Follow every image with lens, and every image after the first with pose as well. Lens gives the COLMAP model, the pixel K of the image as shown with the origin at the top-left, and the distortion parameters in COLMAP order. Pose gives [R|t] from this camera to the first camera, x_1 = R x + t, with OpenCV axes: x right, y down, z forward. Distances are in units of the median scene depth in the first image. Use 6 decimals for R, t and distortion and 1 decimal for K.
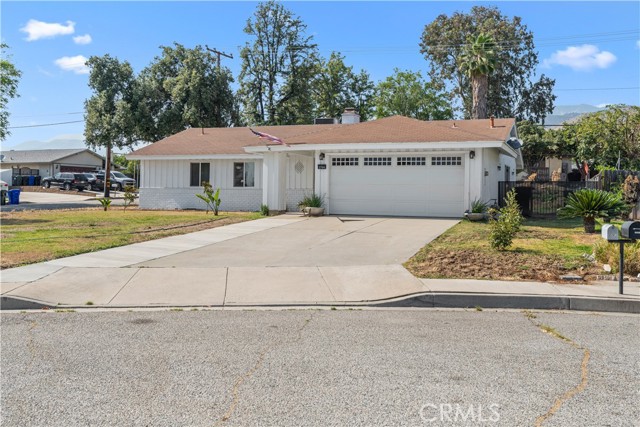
lens RADIAL K [[654.4, 0, 317.2], [0, 654.4, 196.4], [0, 0, 1]] dist [0.003664, 0.006522]
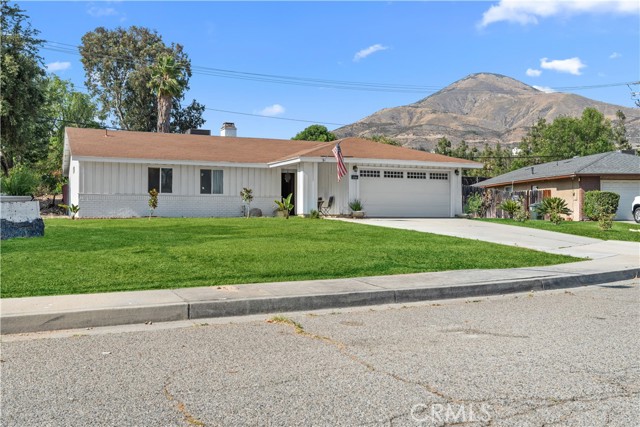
lens RADIAL K [[641.9, 0, 320.0], [0, 641.9, 213.5], [0, 0, 1]] dist [0.009213, 0.010151]
pose [[0.686944, -0.007990, 0.726666, -0.790101], [0.006273, 0.999967, 0.005065, 0.013132], [-0.726683, 0.001079, 0.686972, 0.214005]]
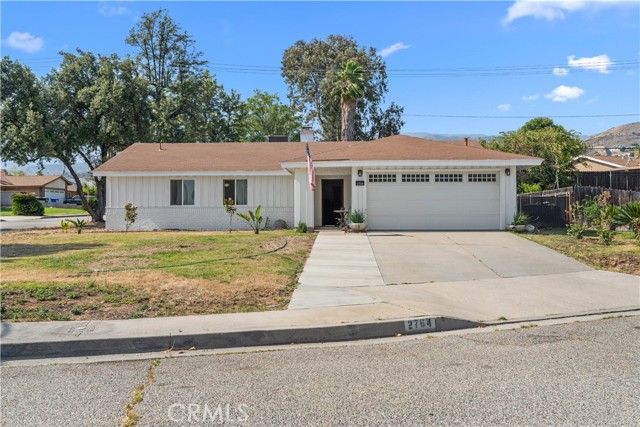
lens RADIAL K [[641.9, 0, 320.0], [0, 641.9, 213.5], [0, 0, 1]] dist [0.009213, 0.010151]
pose [[0.941302, -0.014256, 0.337265, -0.343864], [0.016016, 0.999869, -0.002437, 0.002786], [-0.337186, 0.007695, 0.941407, 0.076244]]
